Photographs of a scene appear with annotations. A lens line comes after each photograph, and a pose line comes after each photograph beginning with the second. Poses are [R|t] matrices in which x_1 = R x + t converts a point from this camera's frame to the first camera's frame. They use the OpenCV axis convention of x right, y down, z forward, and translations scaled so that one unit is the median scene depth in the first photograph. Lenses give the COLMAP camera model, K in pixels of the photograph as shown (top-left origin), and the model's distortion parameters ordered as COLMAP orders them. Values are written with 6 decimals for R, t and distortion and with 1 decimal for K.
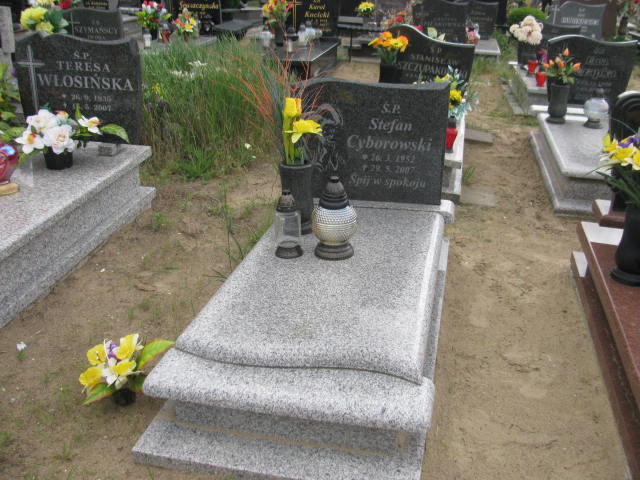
lens RADIAL K [[631.8, 0, 320.0], [0, 631.8, 240.0], [0, 0, 1]] dist [-0.190713, 0.168342]
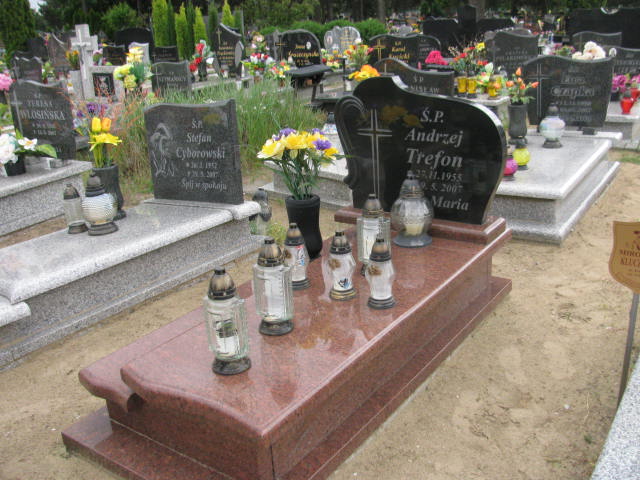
lens RADIAL K [[631.8, 0, 320.0], [0, 631.8, 240.0], [0, 0, 1]] dist [-0.190713, 0.168342]
pose [[0.925218, 0.039342, -0.377391, 0.768014], [-0.069023, 0.995466, -0.065442, 0.075145], [0.373105, 0.086597, 0.923739, -0.017443]]
